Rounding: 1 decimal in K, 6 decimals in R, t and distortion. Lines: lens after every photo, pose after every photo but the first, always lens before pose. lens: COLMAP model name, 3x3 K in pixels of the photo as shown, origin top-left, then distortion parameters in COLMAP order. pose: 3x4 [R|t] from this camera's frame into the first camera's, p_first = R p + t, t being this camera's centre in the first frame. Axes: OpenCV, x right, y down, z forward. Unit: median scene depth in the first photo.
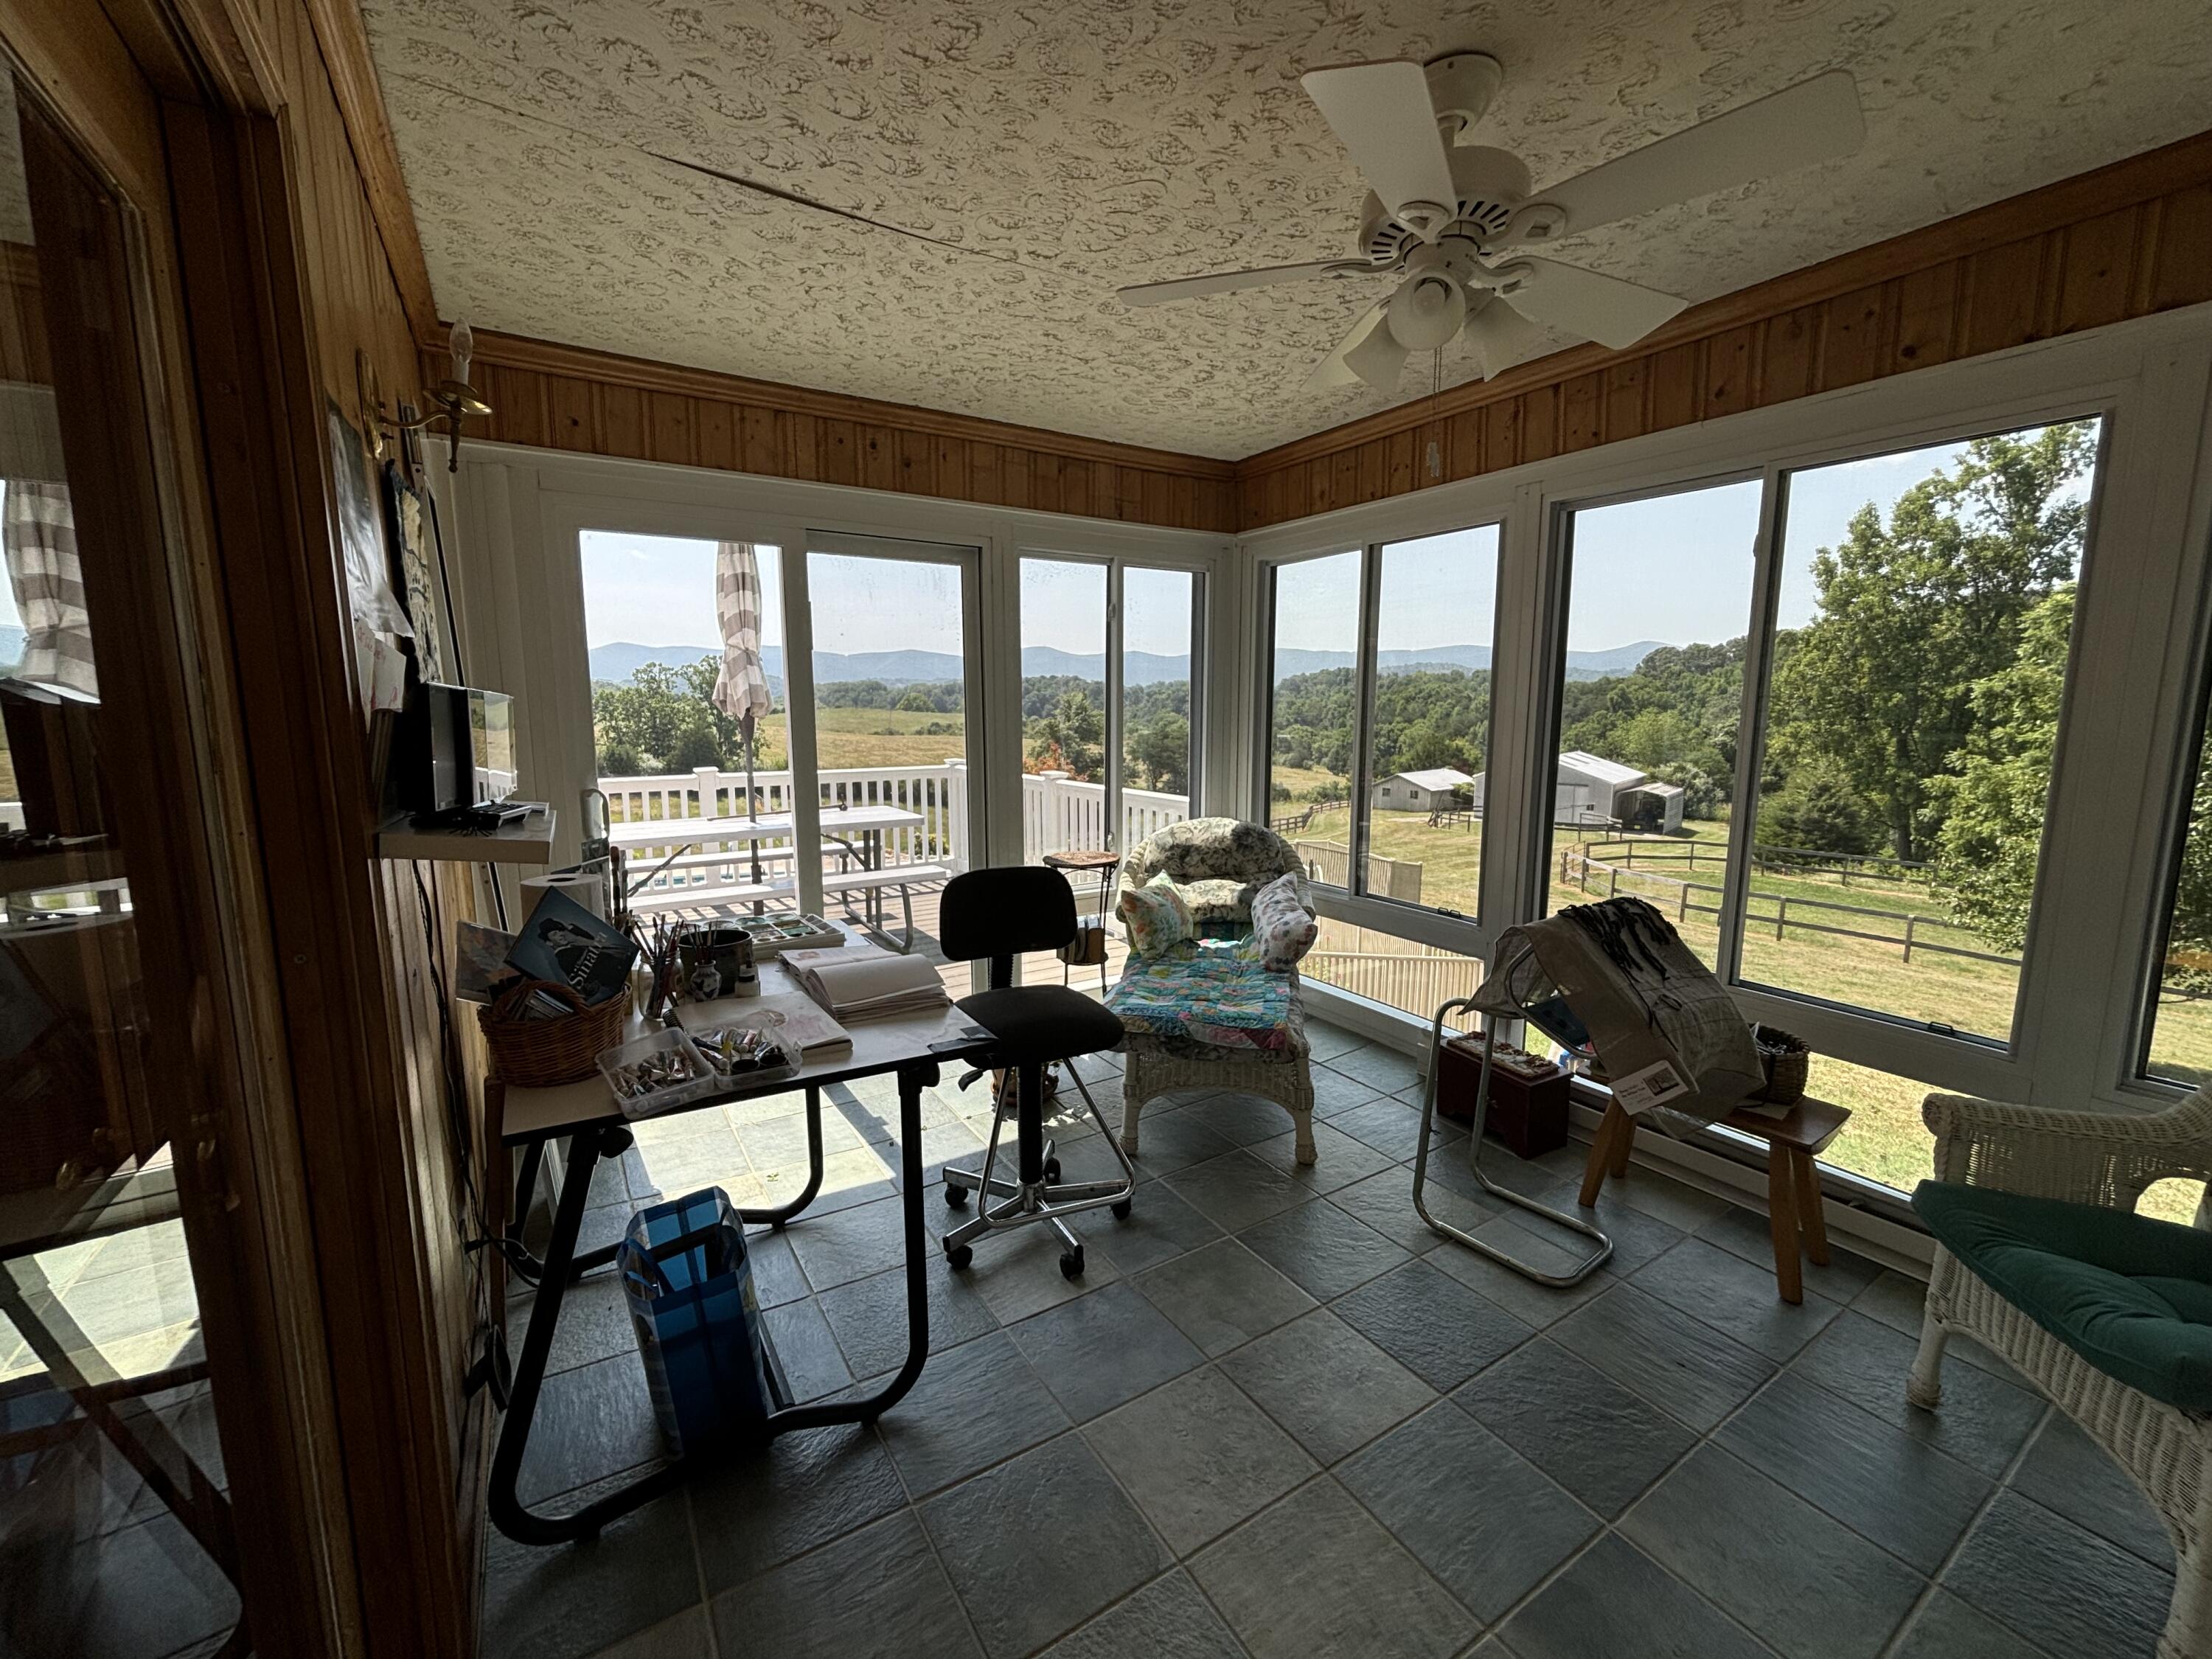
lens RADIAL K [[896.8, 0, 1116.1], [0, 896.8, 831.4], [0, 0, 1]] dist [-0.000627, -0.000201]
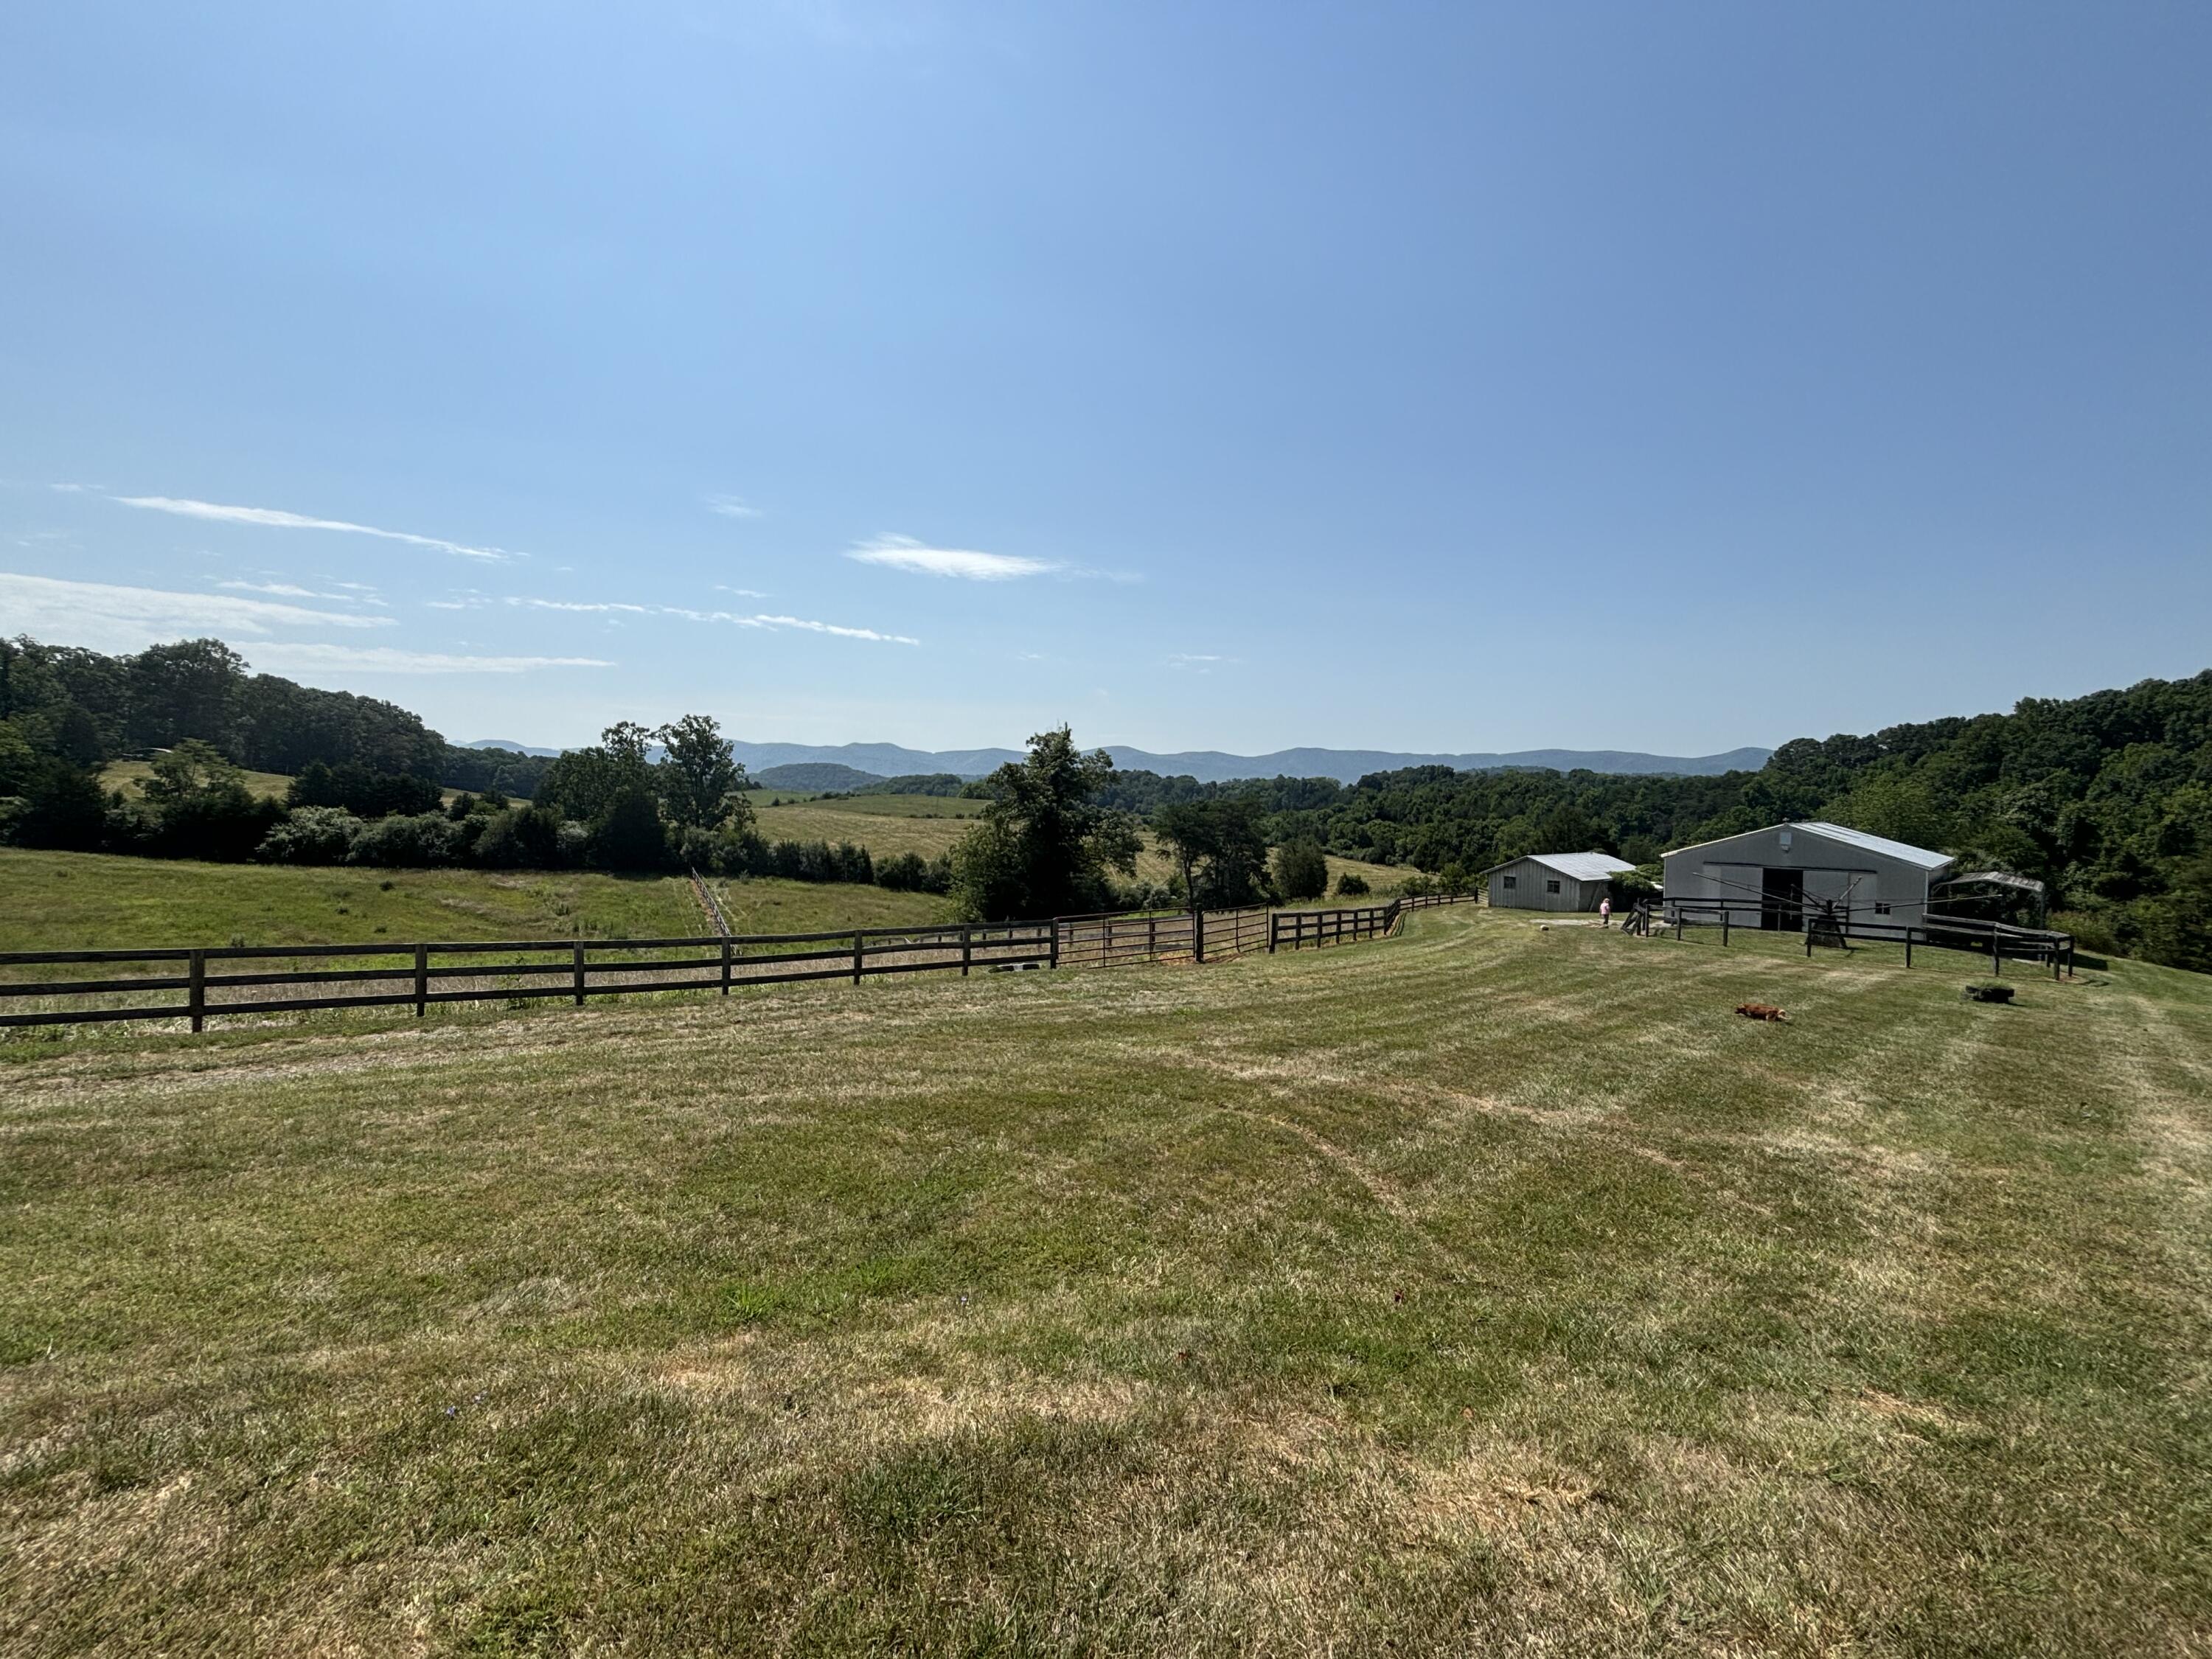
lens RADIAL K [[905.2, 0, 1106.9], [0, 905.2, 804.0], [0, 0, 1]] dist [-0.002006, 0.004660]
pose [[0.995418, 0.013878, -0.094602, 0.056746], [-0.026802, 0.990243, -0.136749, 0.000339], [0.091782, 0.138658, 0.986078, 0.269350]]
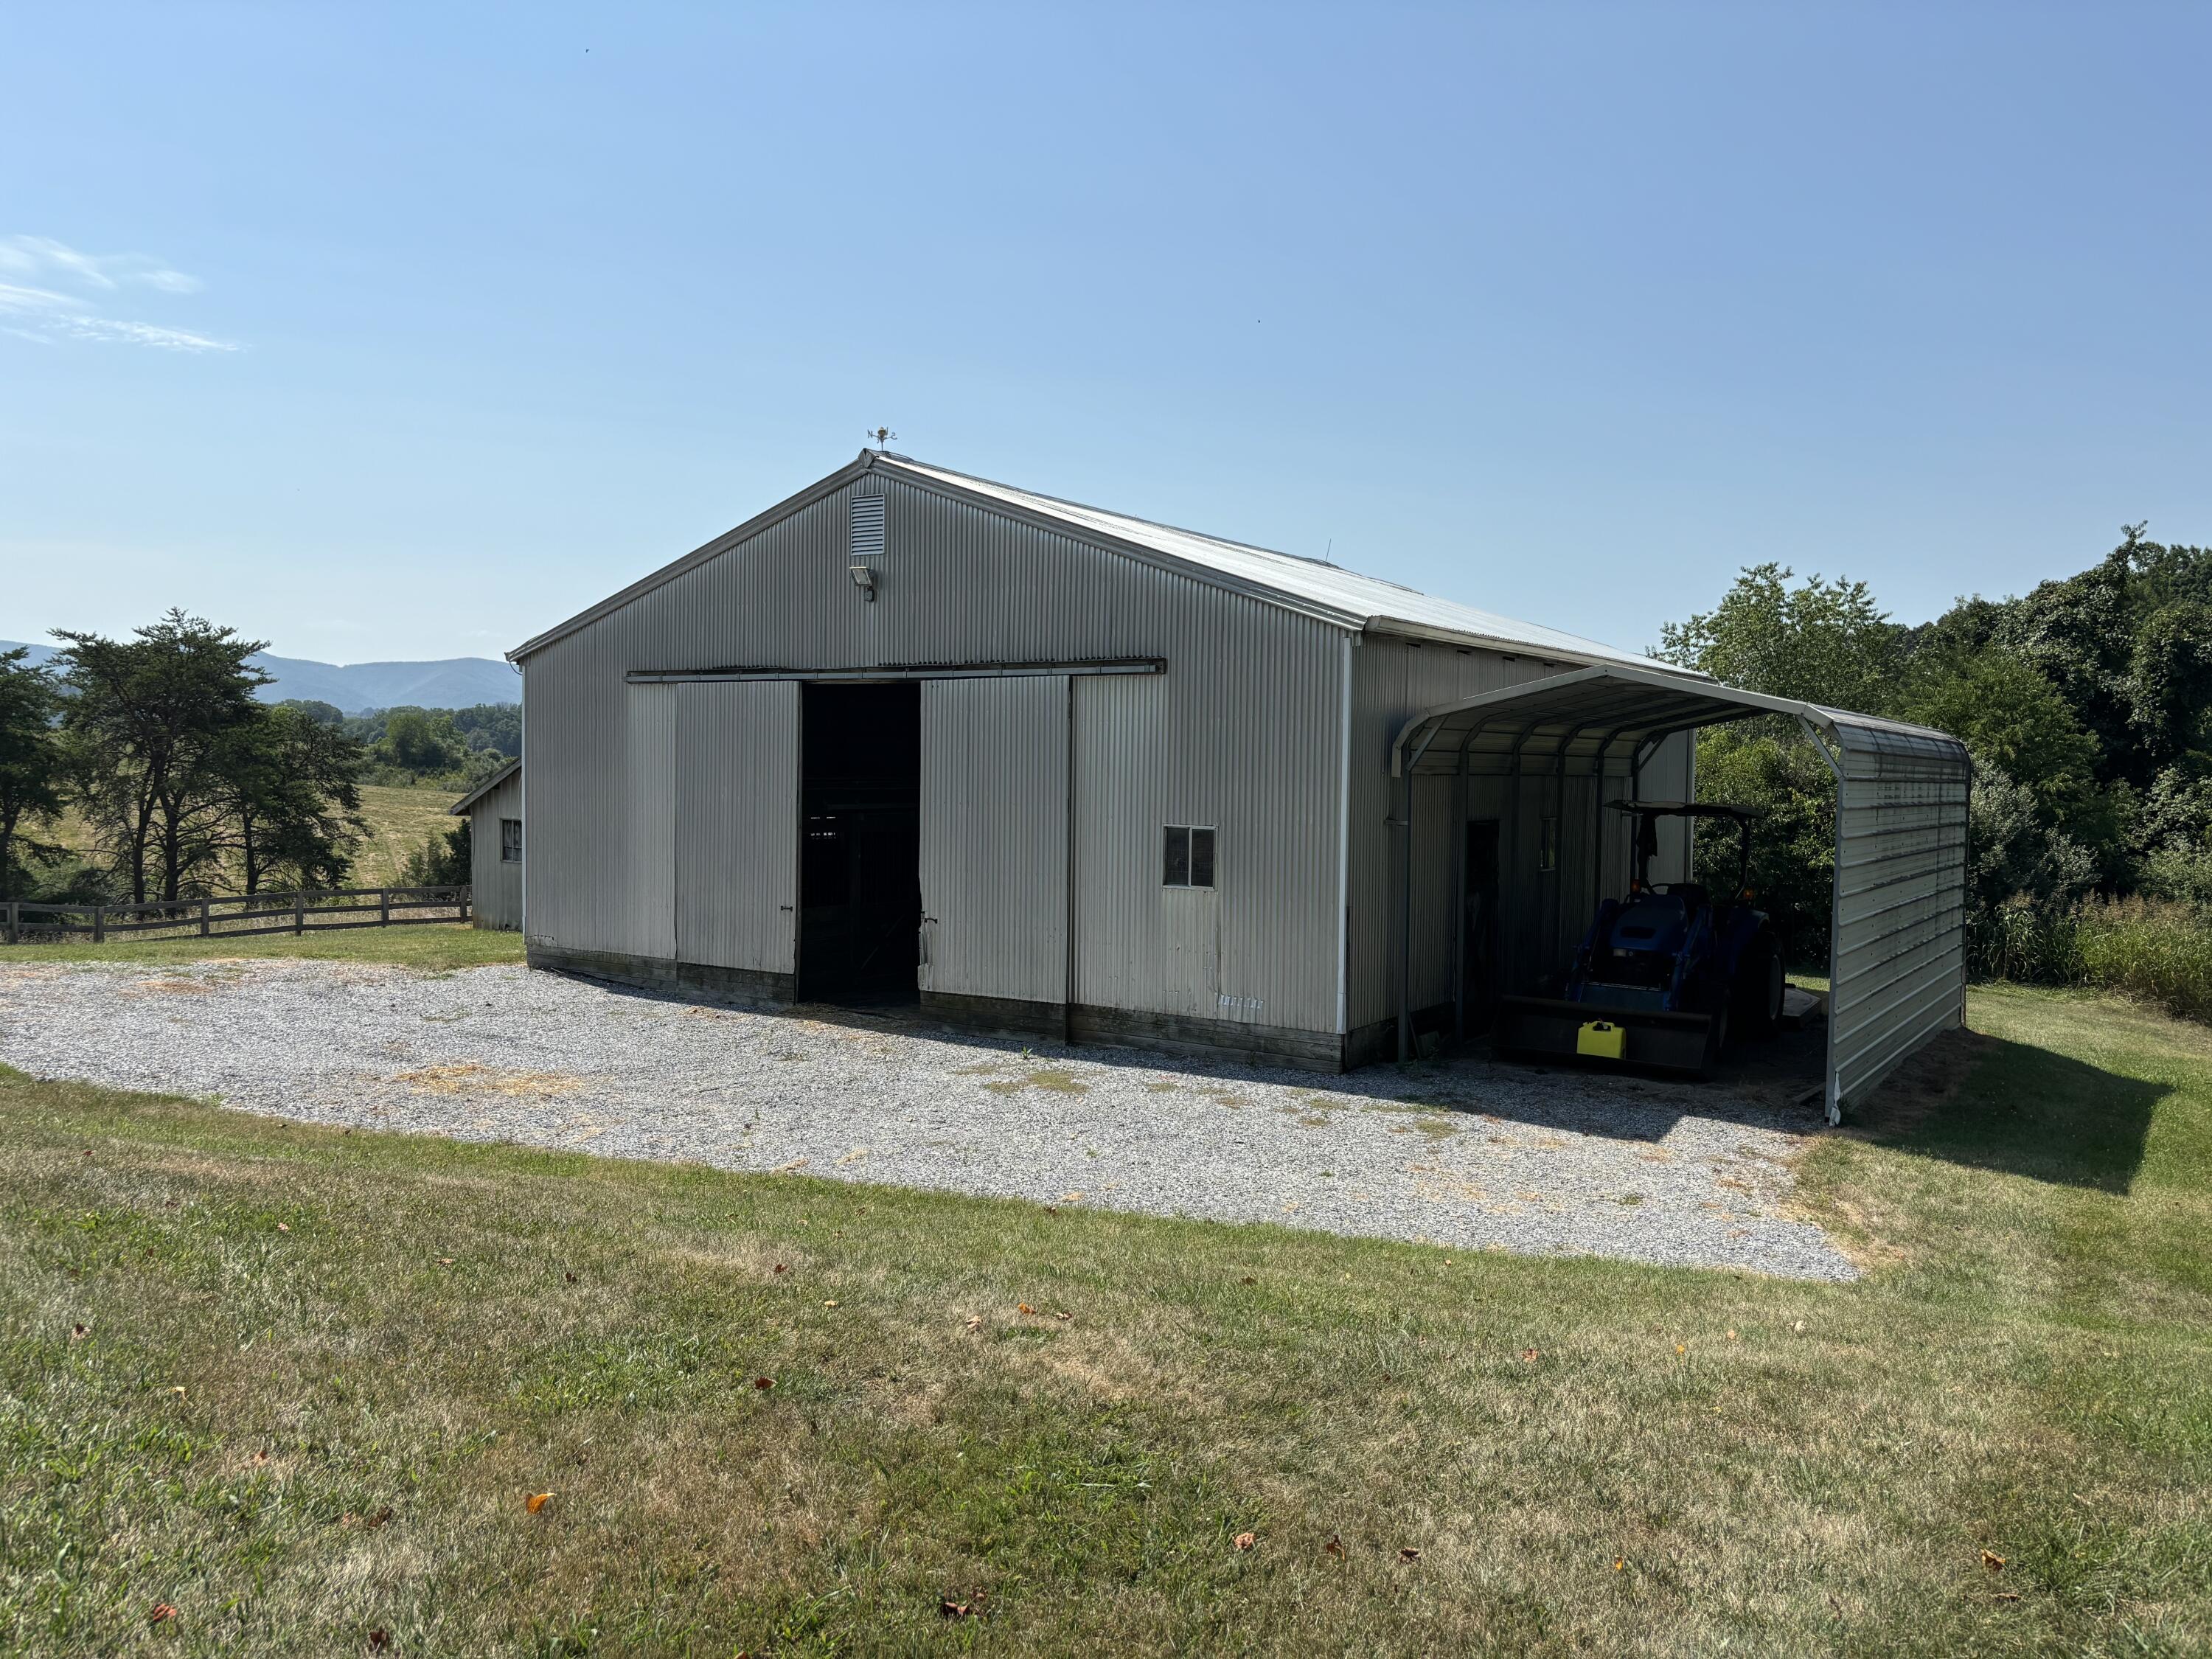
lens RADIAL K [[1689.4, 0, 1093.6], [0, 1689.4, 822.4], [0, 0, 1]] dist [0.033617, 0.001770]
pose [[0.990772, 0.010059, 0.135165, 0.371716], [0.004374, 0.994350, -0.106060, -0.007134], [-0.135469, 0.105672, 0.985130, 0.606900]]
